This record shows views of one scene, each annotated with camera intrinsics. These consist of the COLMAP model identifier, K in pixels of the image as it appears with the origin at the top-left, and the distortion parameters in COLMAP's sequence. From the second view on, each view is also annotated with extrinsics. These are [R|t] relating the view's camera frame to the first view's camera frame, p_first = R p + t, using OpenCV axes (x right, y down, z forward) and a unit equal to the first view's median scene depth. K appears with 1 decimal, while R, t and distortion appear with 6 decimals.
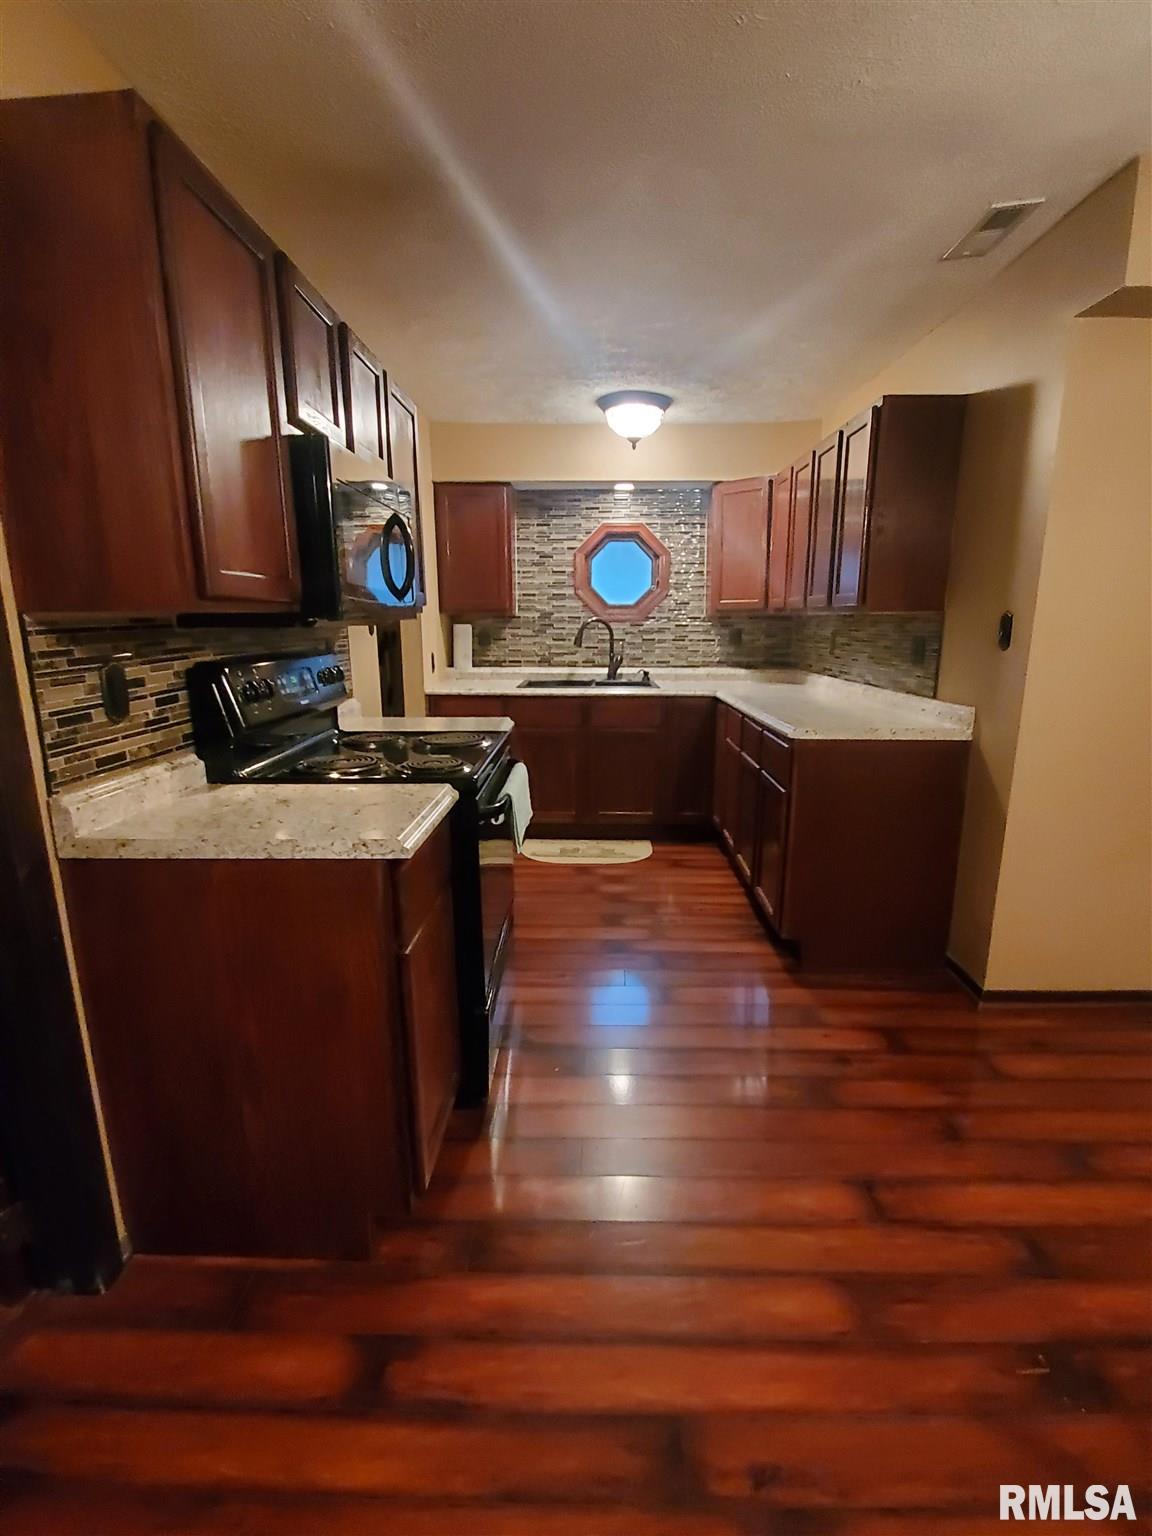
lens RADIAL K [[733.6, 0, 582.3], [0, 733.6, 790.9], [0, 0, 1]] dist [0.000391, -0.008730]
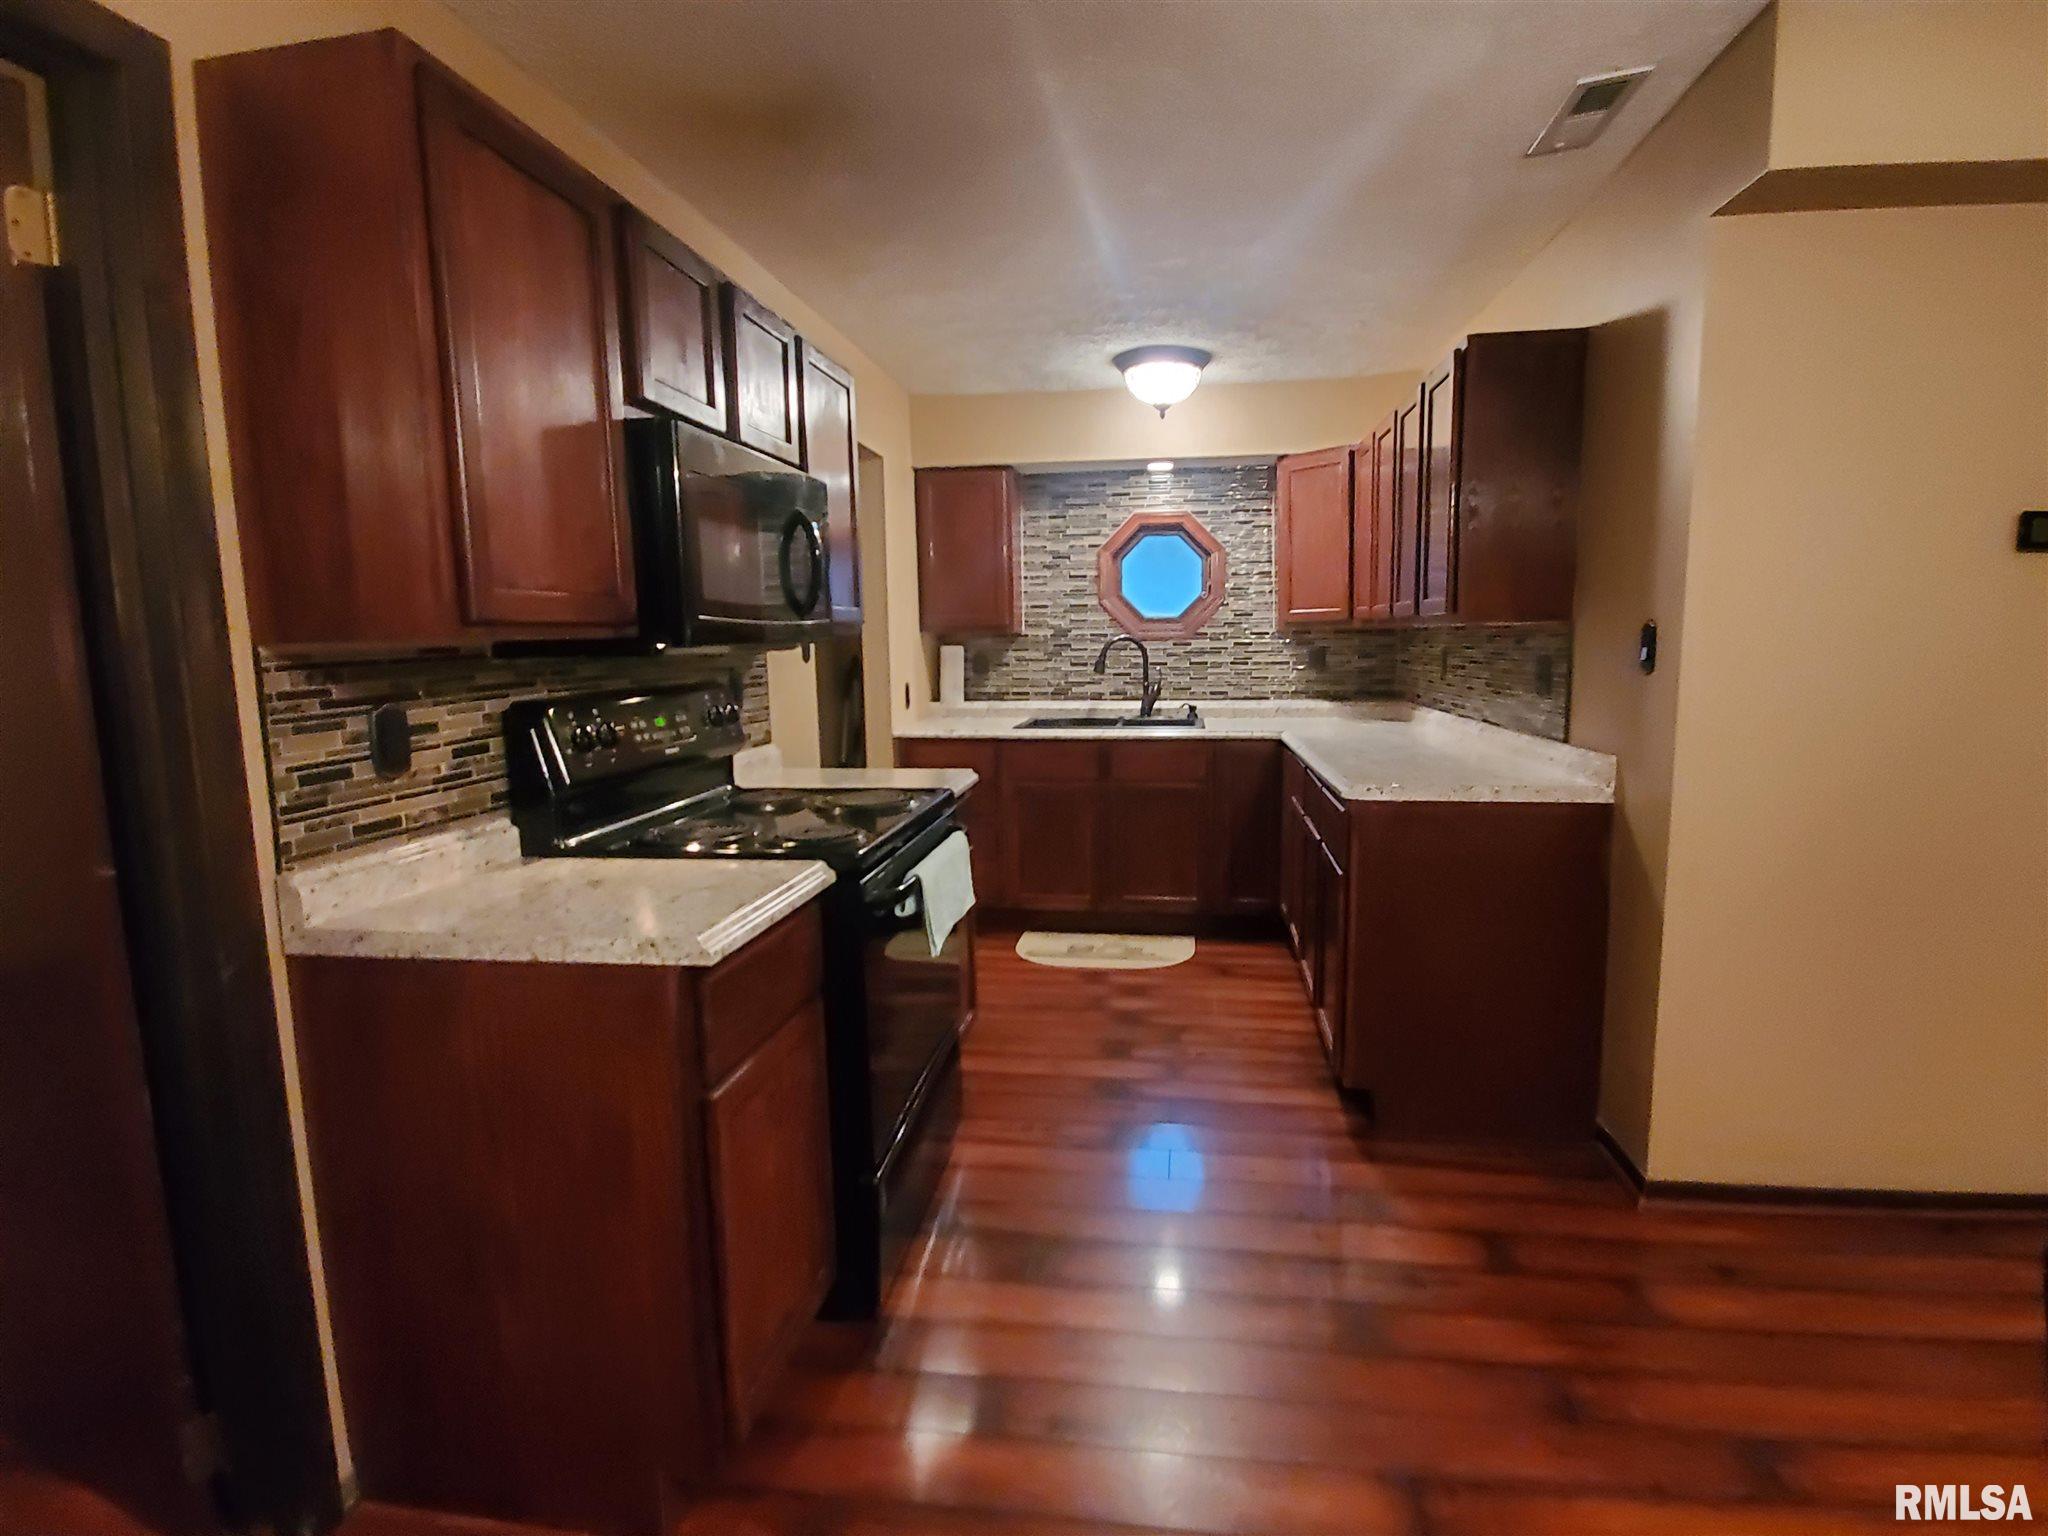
lens RADIAL K [[978.1, 0, 1054.1], [0, 978.1, 761.8], [0, 0, 1]] dist [0.000391, -0.008730]
pose [[0.993334, 0.000231, -0.115273, 0.098795], [-0.011975, 0.994794, -0.101199, -0.007371], [0.114650, 0.101905, 0.988165, 0.022227]]
